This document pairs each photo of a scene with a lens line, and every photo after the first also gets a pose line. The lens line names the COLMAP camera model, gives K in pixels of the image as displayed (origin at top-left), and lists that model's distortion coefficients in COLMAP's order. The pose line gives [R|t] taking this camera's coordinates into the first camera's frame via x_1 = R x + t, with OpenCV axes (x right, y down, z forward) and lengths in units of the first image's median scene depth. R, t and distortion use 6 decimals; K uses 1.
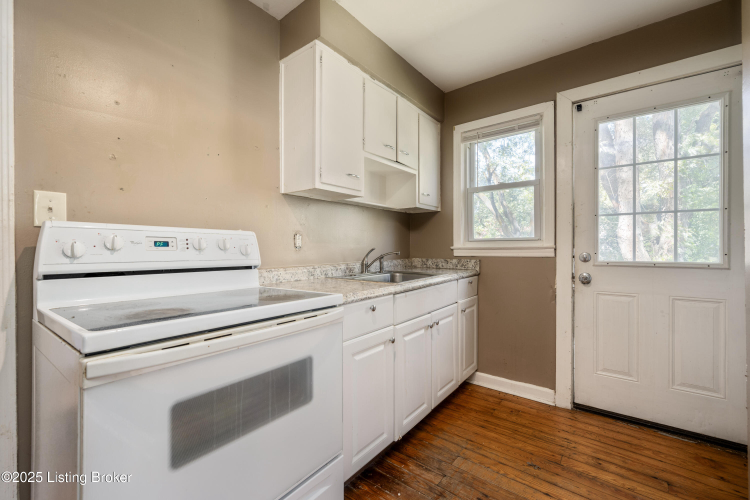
lens RADIAL K [[323.0, 0, 375.0], [0, 323.0, 250.0], [0, 0, 1]] dist [-0.000048, -0.000015]
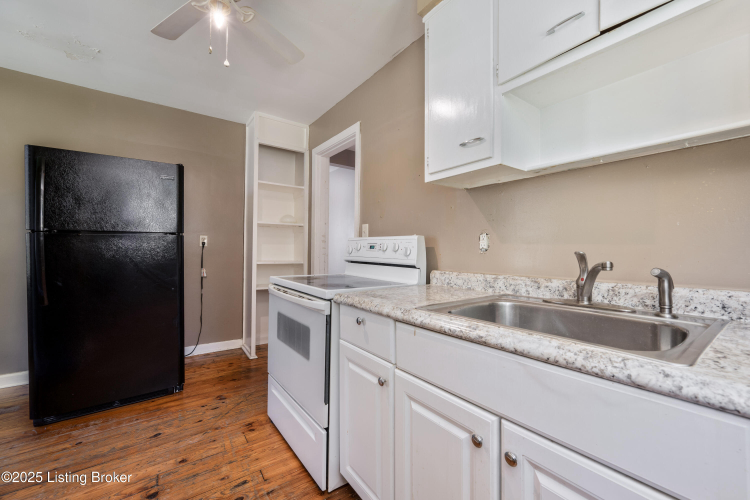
lens RADIAL K [[289.3, 0, 375.0], [0, 289.3, 250.0], [0, 0, 1]] dist [0.016213, -0.000029]
pose [[-0.249496, -0.000063, -0.968376, 0.594189], [-0.015154, 0.999878, 0.003840, -0.007395], [0.968257, 0.015633, -0.249467, 1.015440]]
